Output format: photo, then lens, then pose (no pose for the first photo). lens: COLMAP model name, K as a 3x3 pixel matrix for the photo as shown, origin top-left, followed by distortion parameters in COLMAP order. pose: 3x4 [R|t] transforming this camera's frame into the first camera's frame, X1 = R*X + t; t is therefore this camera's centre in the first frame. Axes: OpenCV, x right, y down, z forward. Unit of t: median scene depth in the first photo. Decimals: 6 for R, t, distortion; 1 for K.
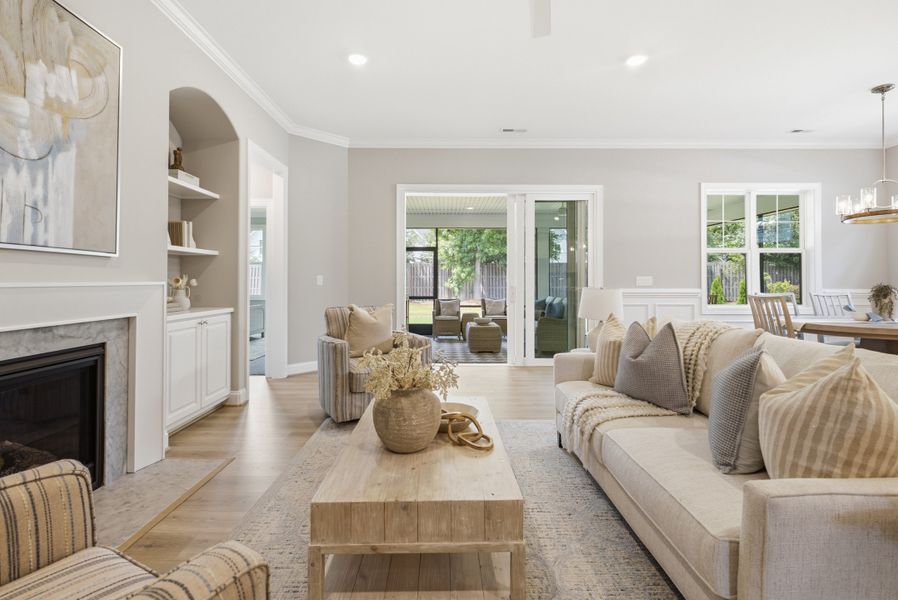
lens RADIAL K [[431.7, 0, 446.2], [0, 431.7, 273.8], [0, 0, 1]] dist [0.002631, 0.000939]
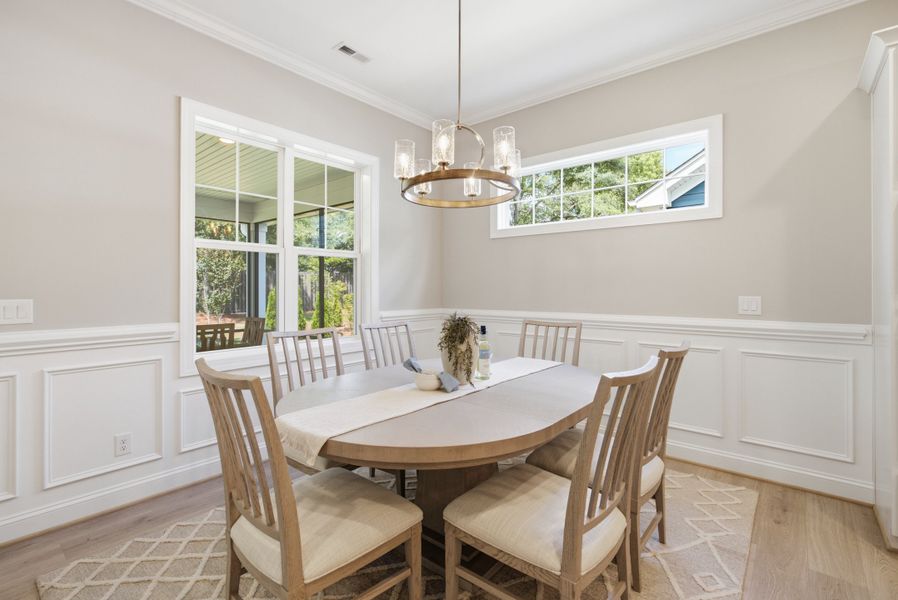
lens RADIAL K [[411.0, 0, 451.5], [0, 411.0, 289.0], [0, 0, 1]] dist [0.000351, 0.000147]
pose [[0.646762, -0.002648, 0.762687, 0.439539], [-0.011031, 0.999857, 0.012826, -0.011029], [-0.762612, -0.016709, 0.646641, 0.484419]]
